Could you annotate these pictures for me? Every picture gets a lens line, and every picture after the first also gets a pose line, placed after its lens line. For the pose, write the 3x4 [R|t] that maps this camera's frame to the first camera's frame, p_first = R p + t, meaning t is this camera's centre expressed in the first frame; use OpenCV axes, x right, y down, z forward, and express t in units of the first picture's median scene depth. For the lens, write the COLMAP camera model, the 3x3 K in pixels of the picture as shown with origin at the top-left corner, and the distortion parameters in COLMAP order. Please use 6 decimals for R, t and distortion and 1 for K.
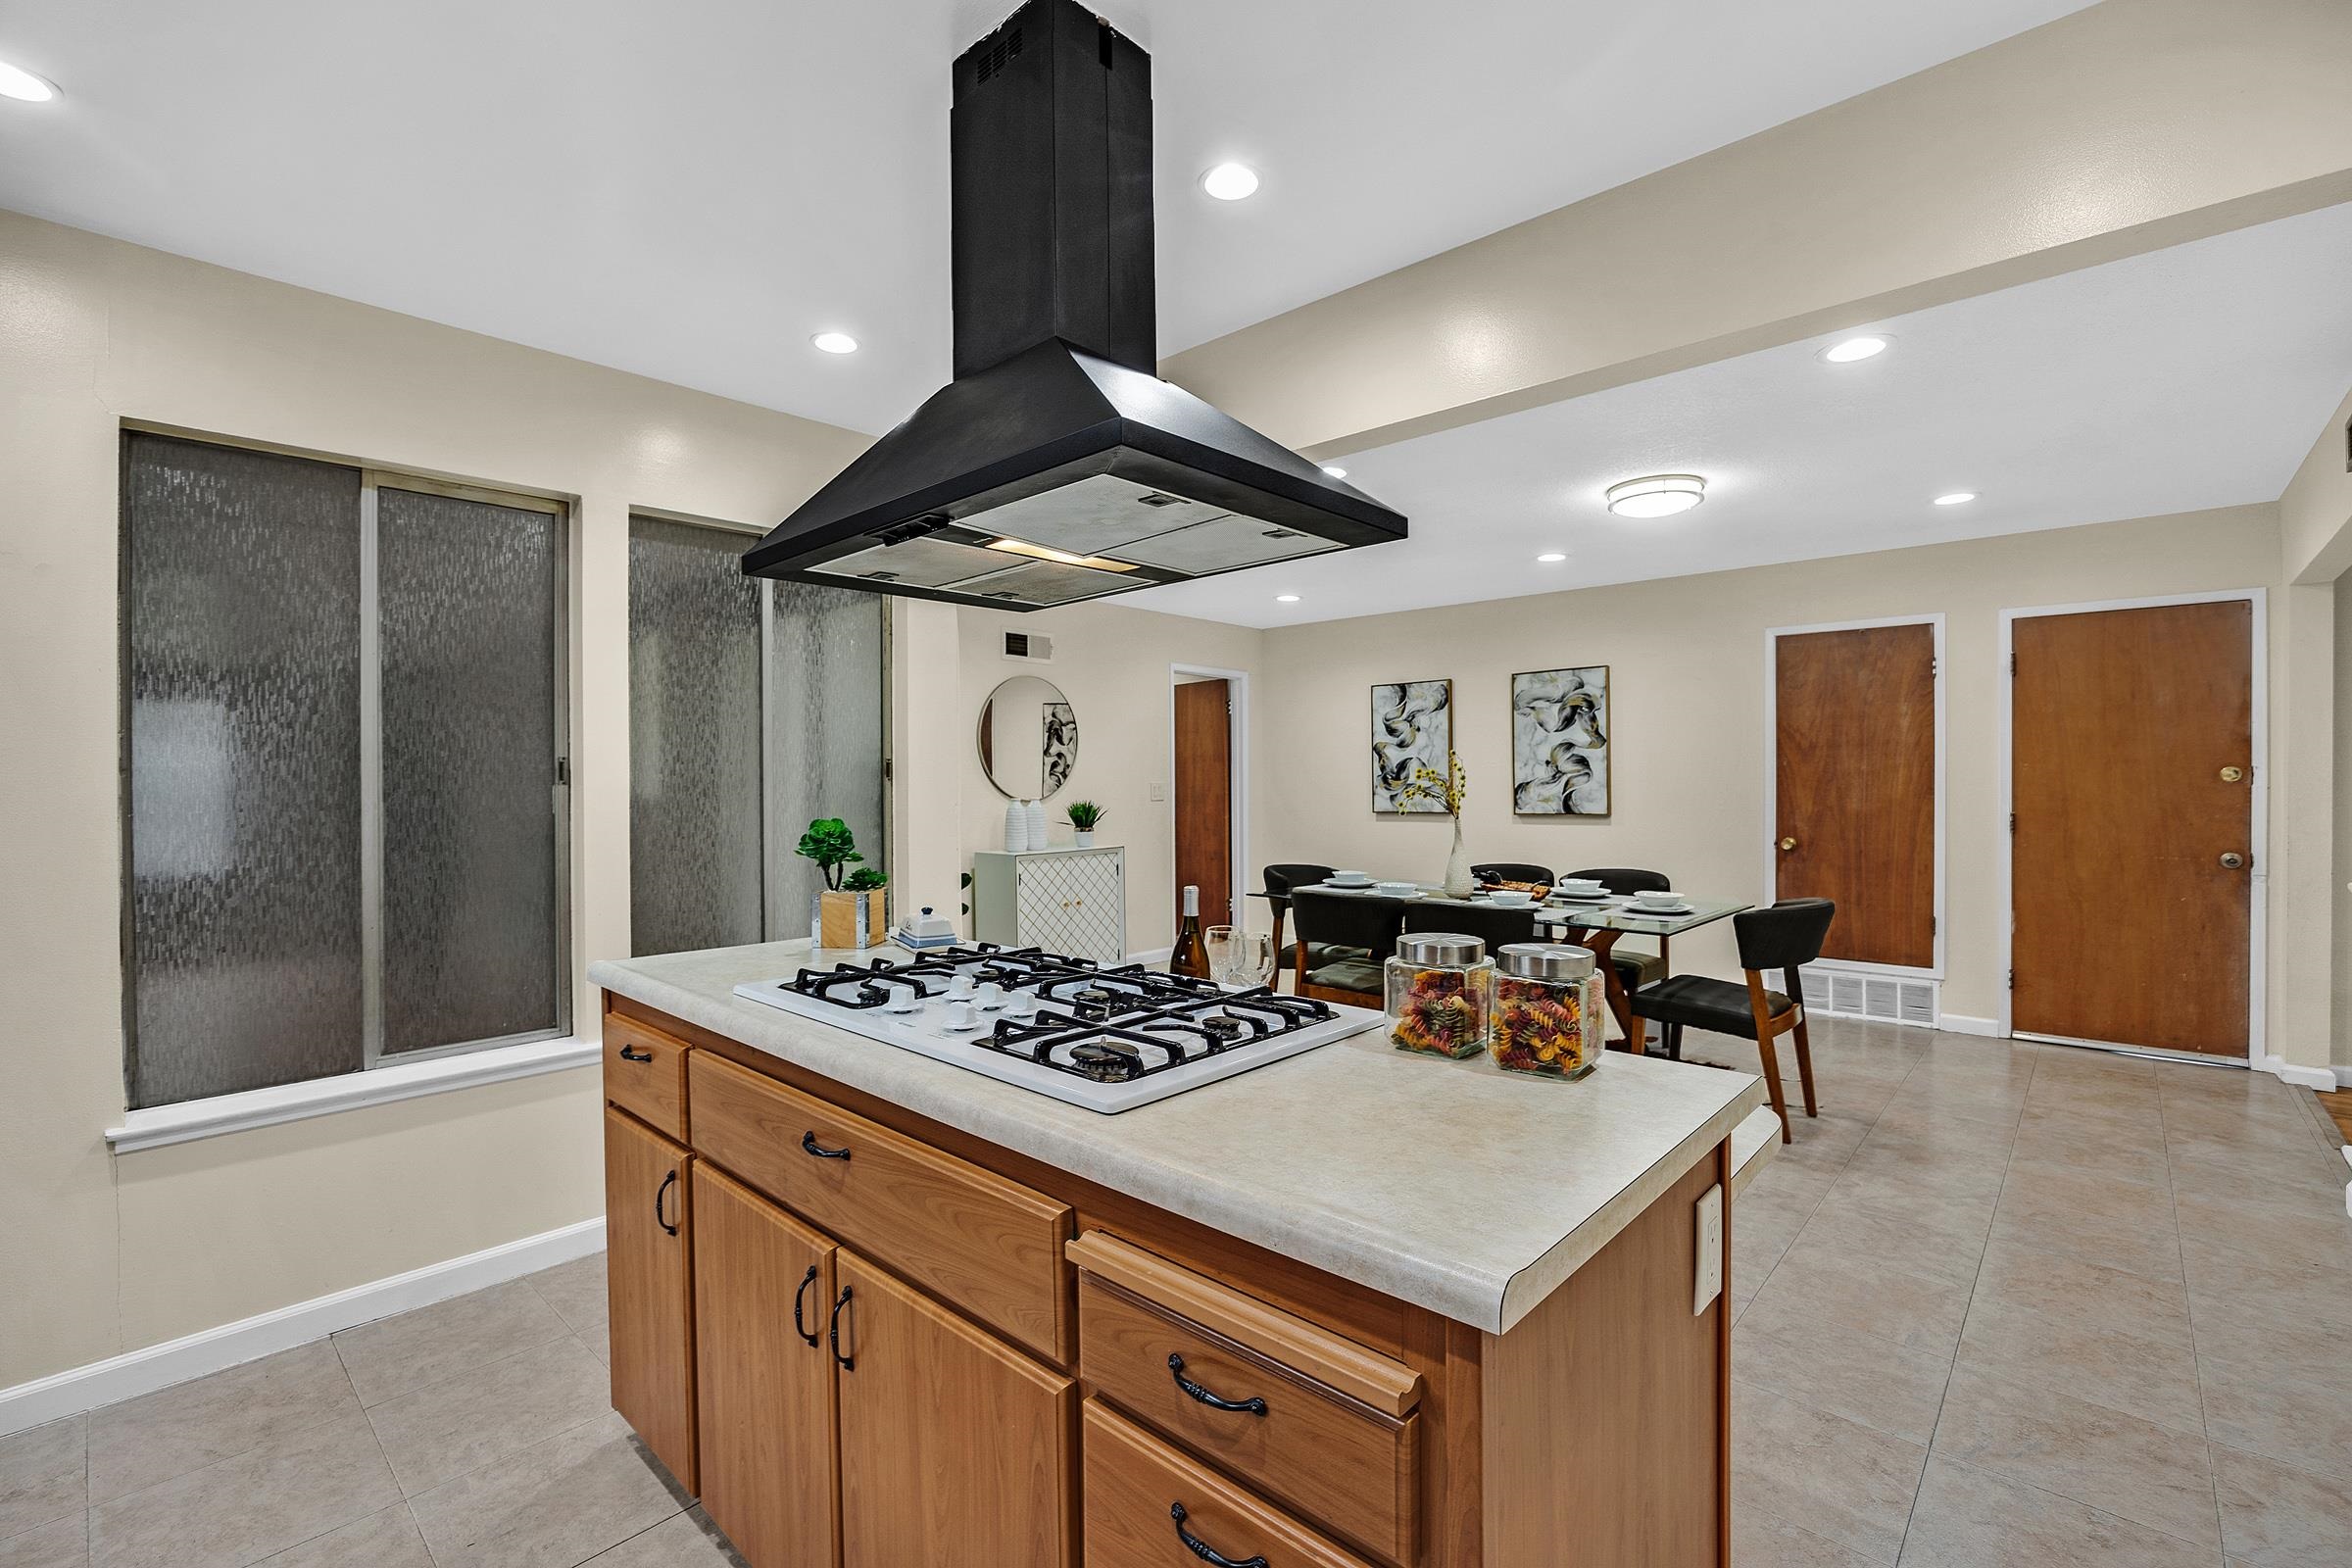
lens RADIAL K [[1036.2, 0, 1155.7], [0, 1036.2, 787.2], [0, 0, 1]] dist [-0.017060, 0.001775]
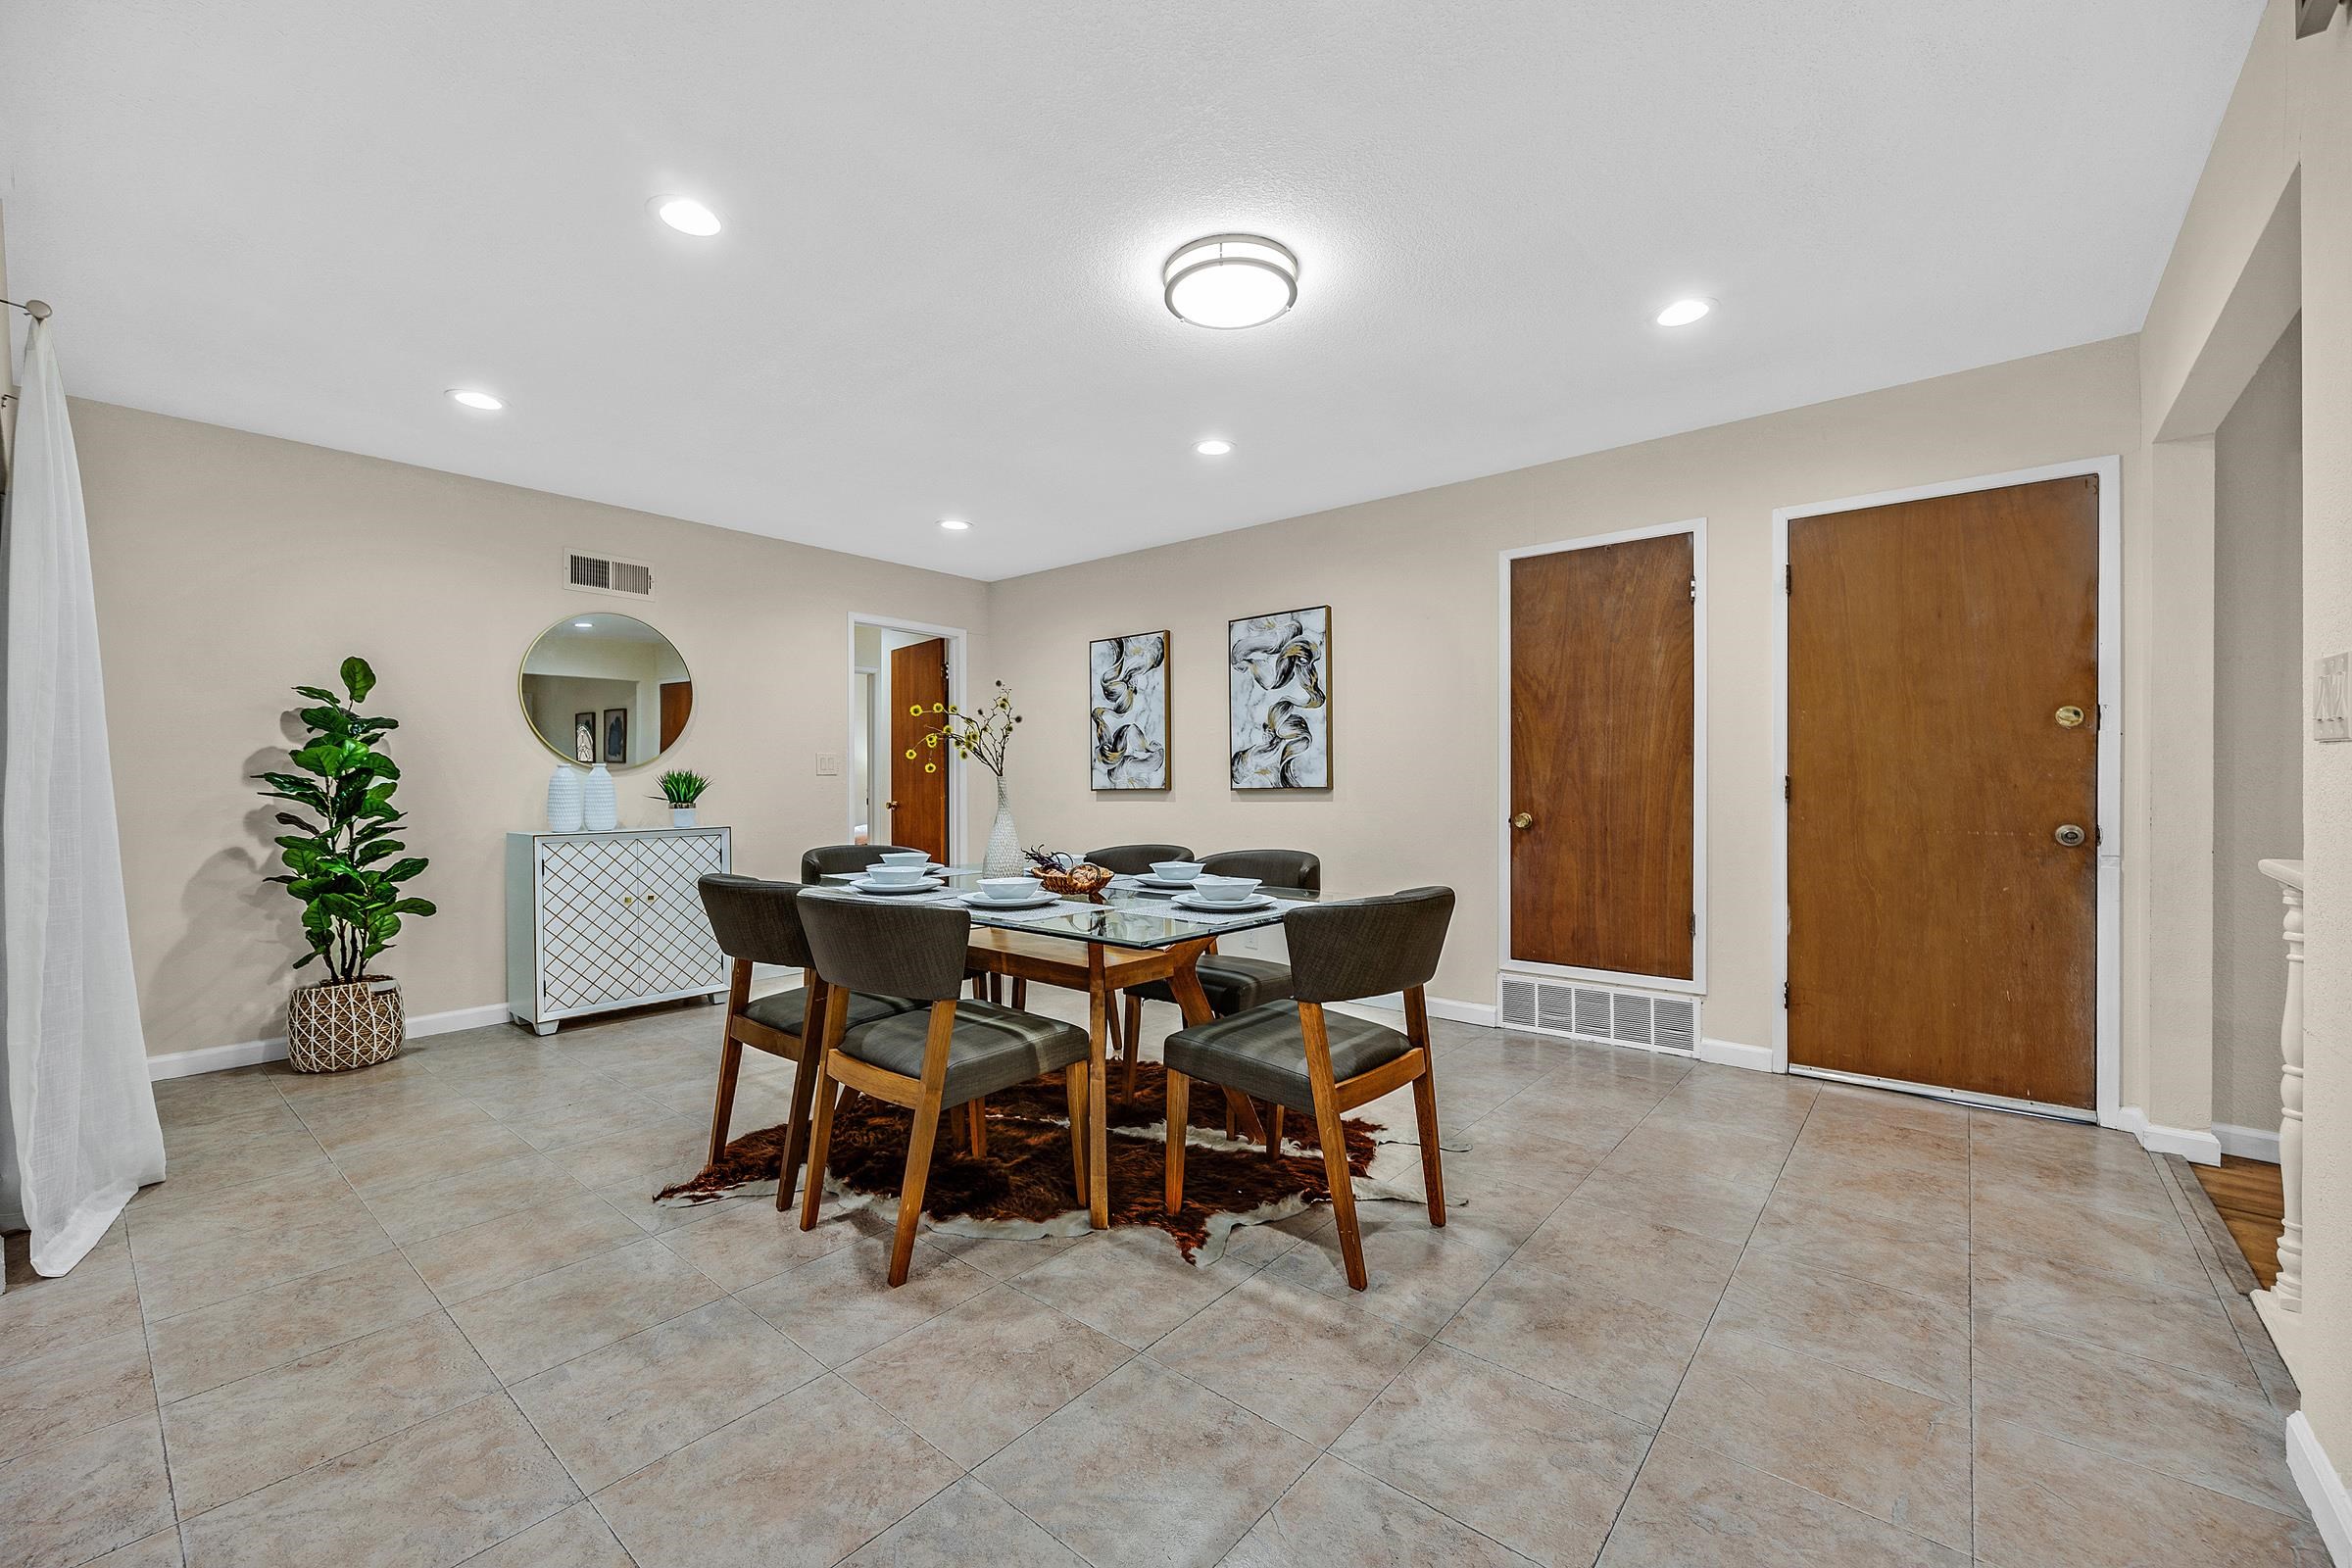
lens RADIAL K [[946.7, 0, 1163.3], [0, 946.7, 788.9], [0, 0, 1]] dist [0.000250, 0.000372]
pose [[0.998794, 0.002417, 0.049048, 0.315697], [-0.002225, 0.999990, -0.003967, 0.035655], [-0.049057, 0.003853, 0.998789, 0.299221]]
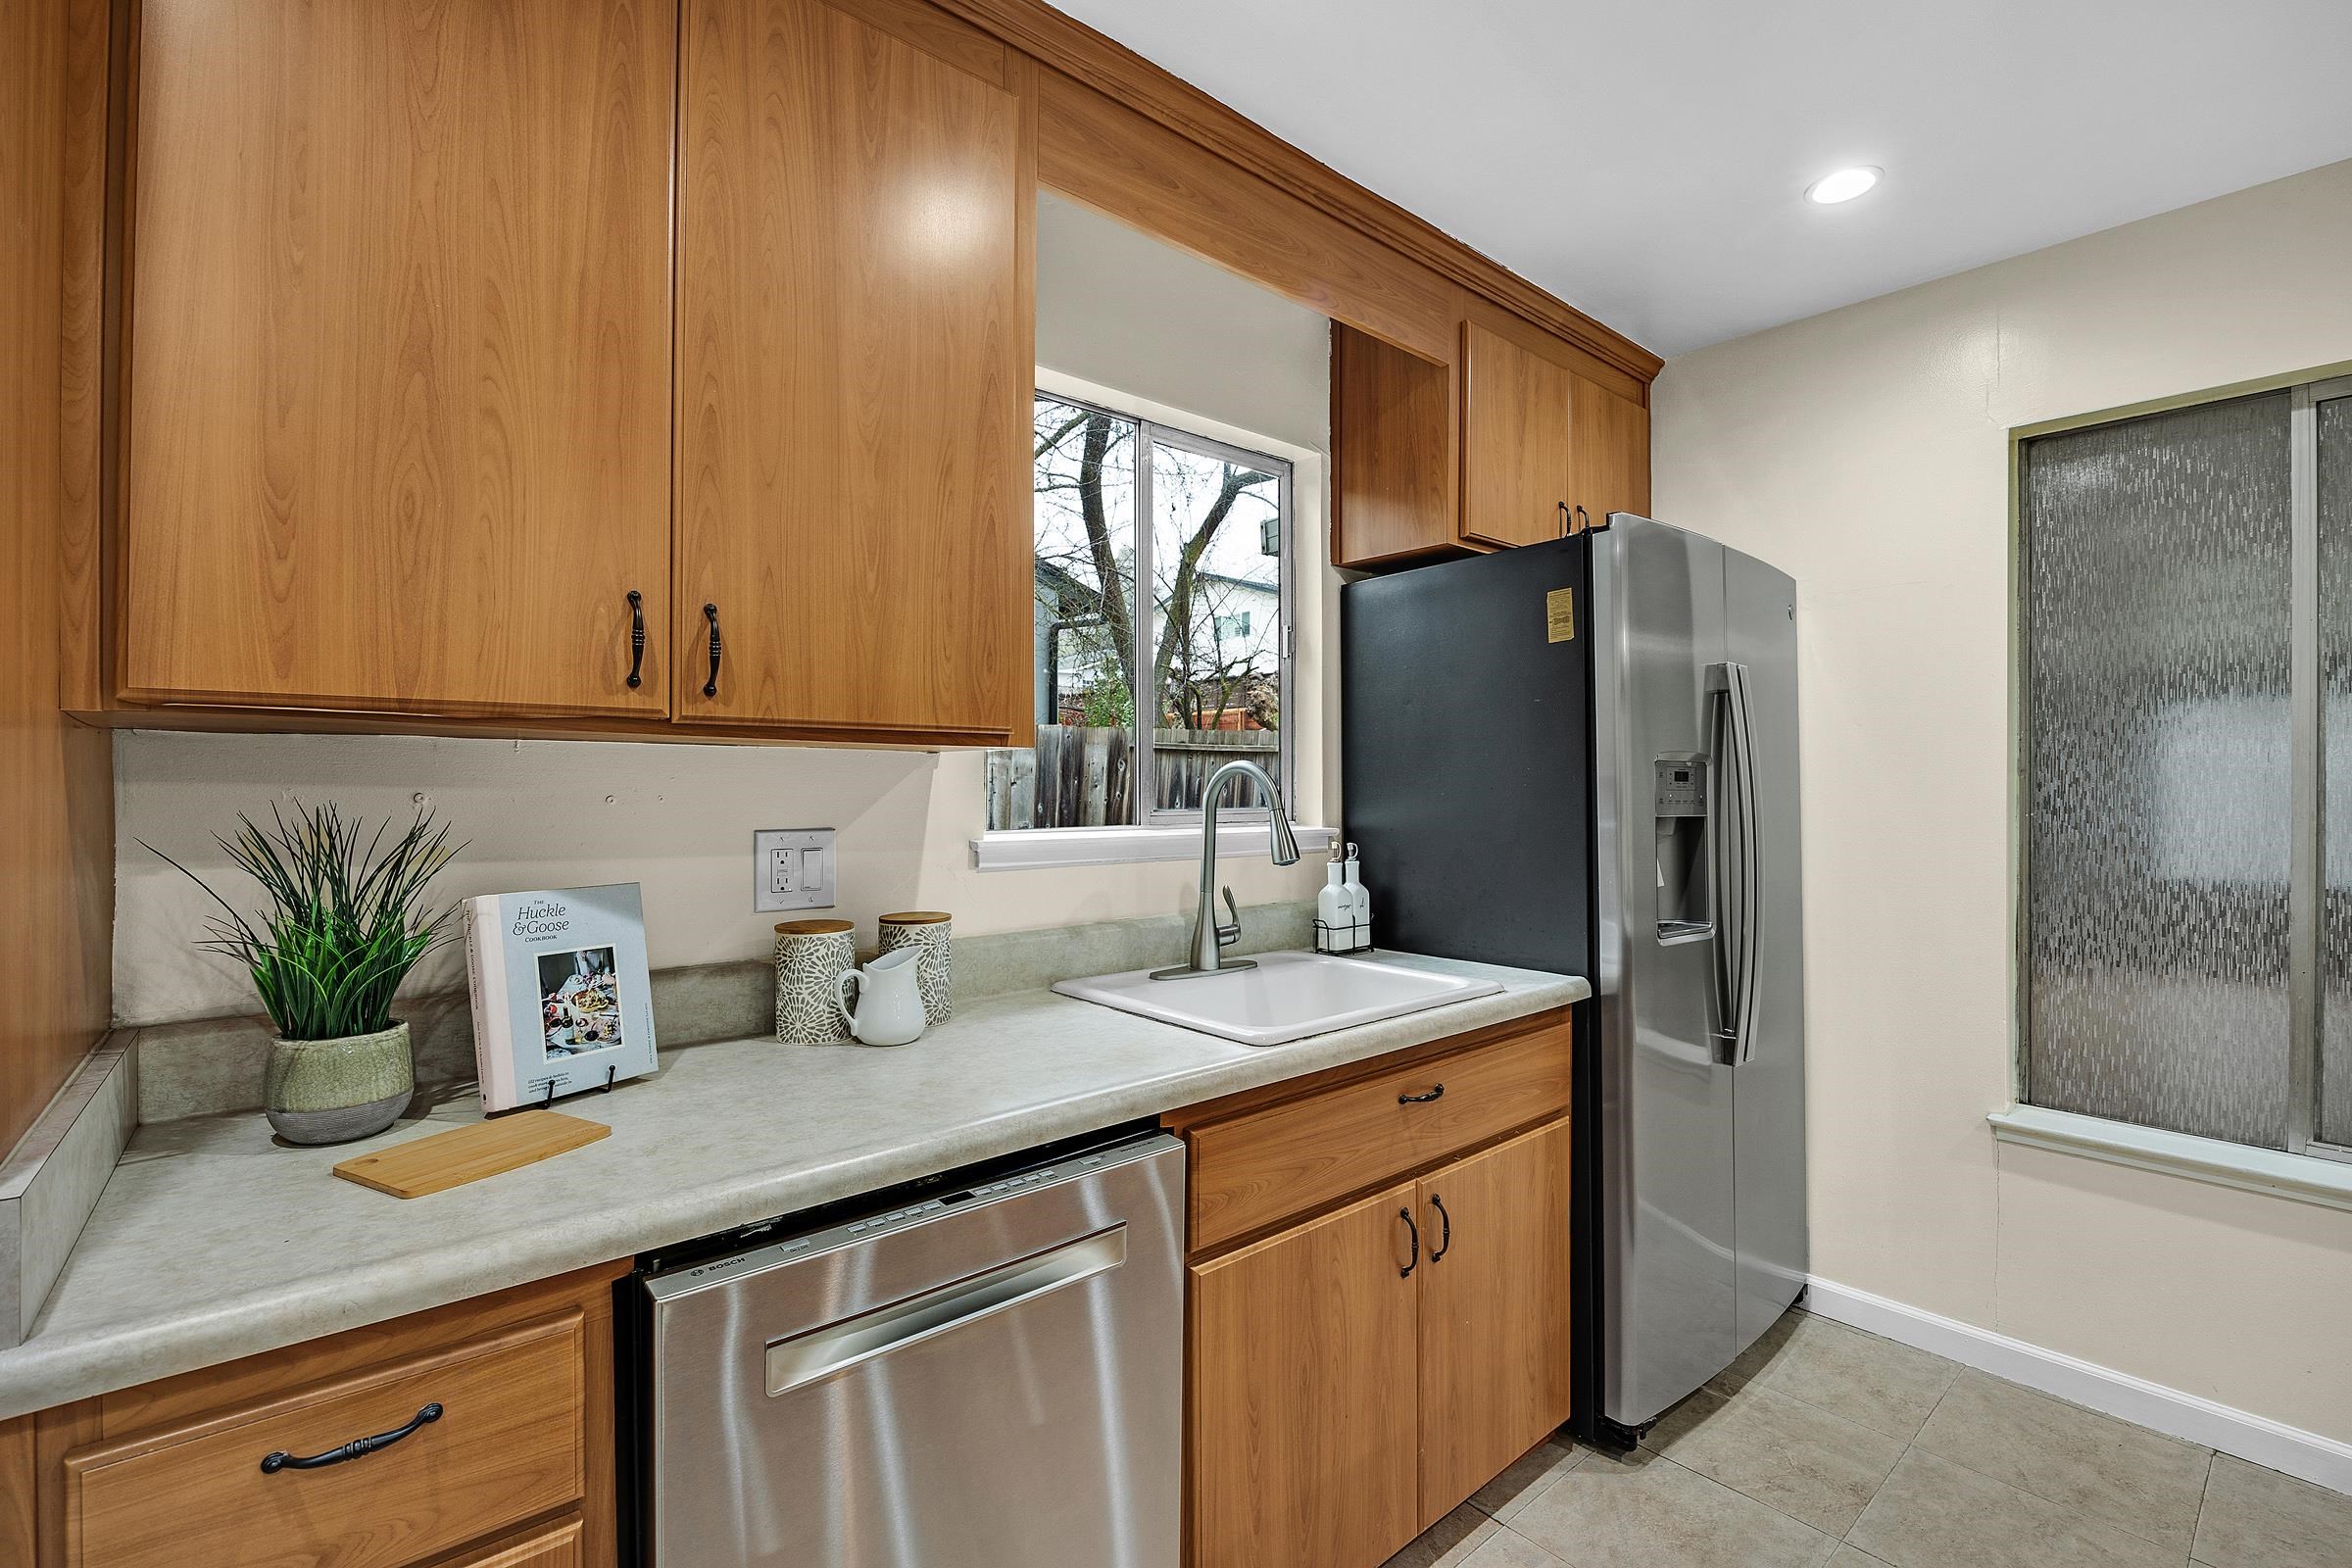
lens RADIAL K [[1036.2, 0, 1178.0], [0, 1036.2, 775.4], [0, 0, 1]] dist [-0.017060, 0.001775]
pose [[-0.107520, -0.008740, -0.994165, 0.046040], [-0.015085, 0.999861, -0.007159, 0.003614], [0.994089, 0.014227, -0.107636, 0.113997]]
